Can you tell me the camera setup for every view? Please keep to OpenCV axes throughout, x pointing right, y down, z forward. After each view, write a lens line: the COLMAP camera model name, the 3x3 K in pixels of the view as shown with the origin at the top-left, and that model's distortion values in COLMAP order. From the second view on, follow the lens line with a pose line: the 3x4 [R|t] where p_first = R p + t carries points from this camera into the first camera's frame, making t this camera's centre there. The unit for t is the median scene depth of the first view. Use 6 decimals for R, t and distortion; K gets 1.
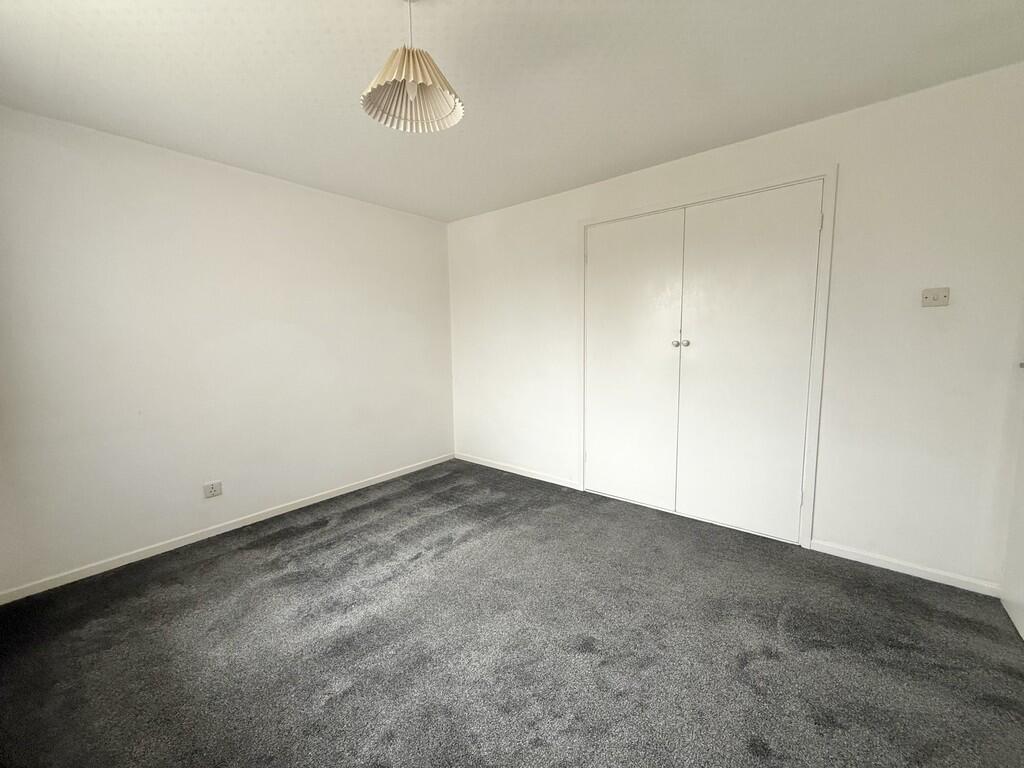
lens RADIAL K [[411.3, 0, 512.0], [0, 411.3, 384.0], [0, 0, 1]] dist [0.007238, -0.000258]
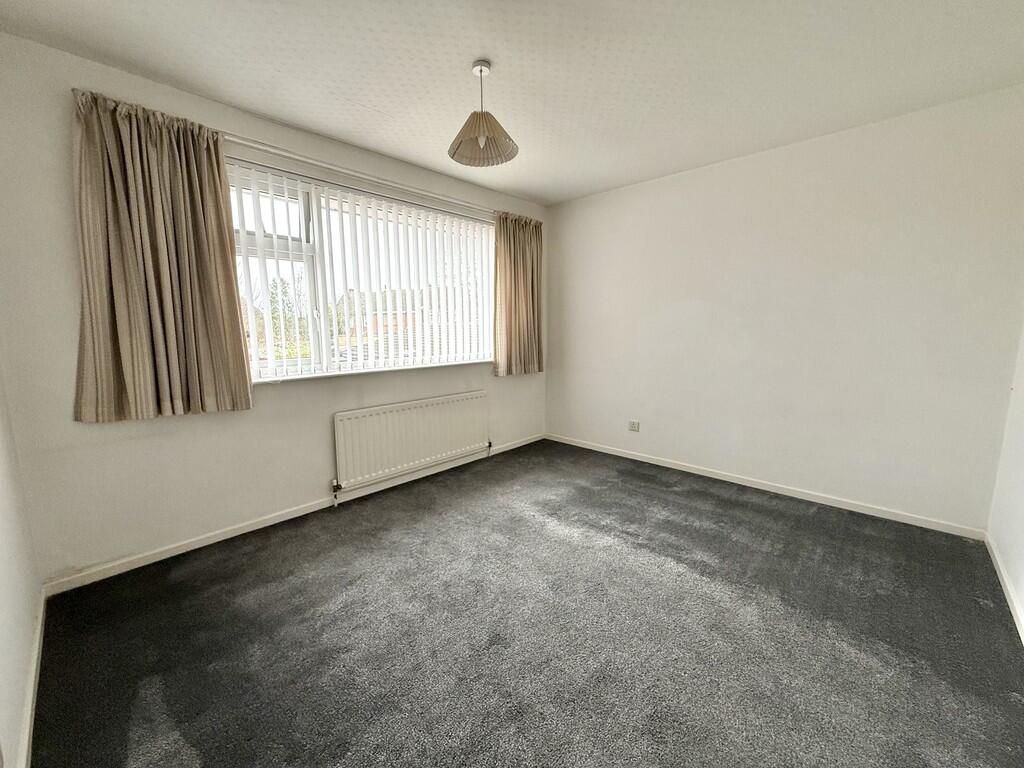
lens RADIAL K [[411.3, 0, 512.0], [0, 411.3, 384.0], [0, 0, 1]] dist [0.007238, -0.000258]
pose [[-0.078389, 0.156481, -0.984565, 0.625271], [-0.109650, 0.980259, 0.164526, -0.063517], [0.990874, 0.120855, -0.059683, 0.625849]]
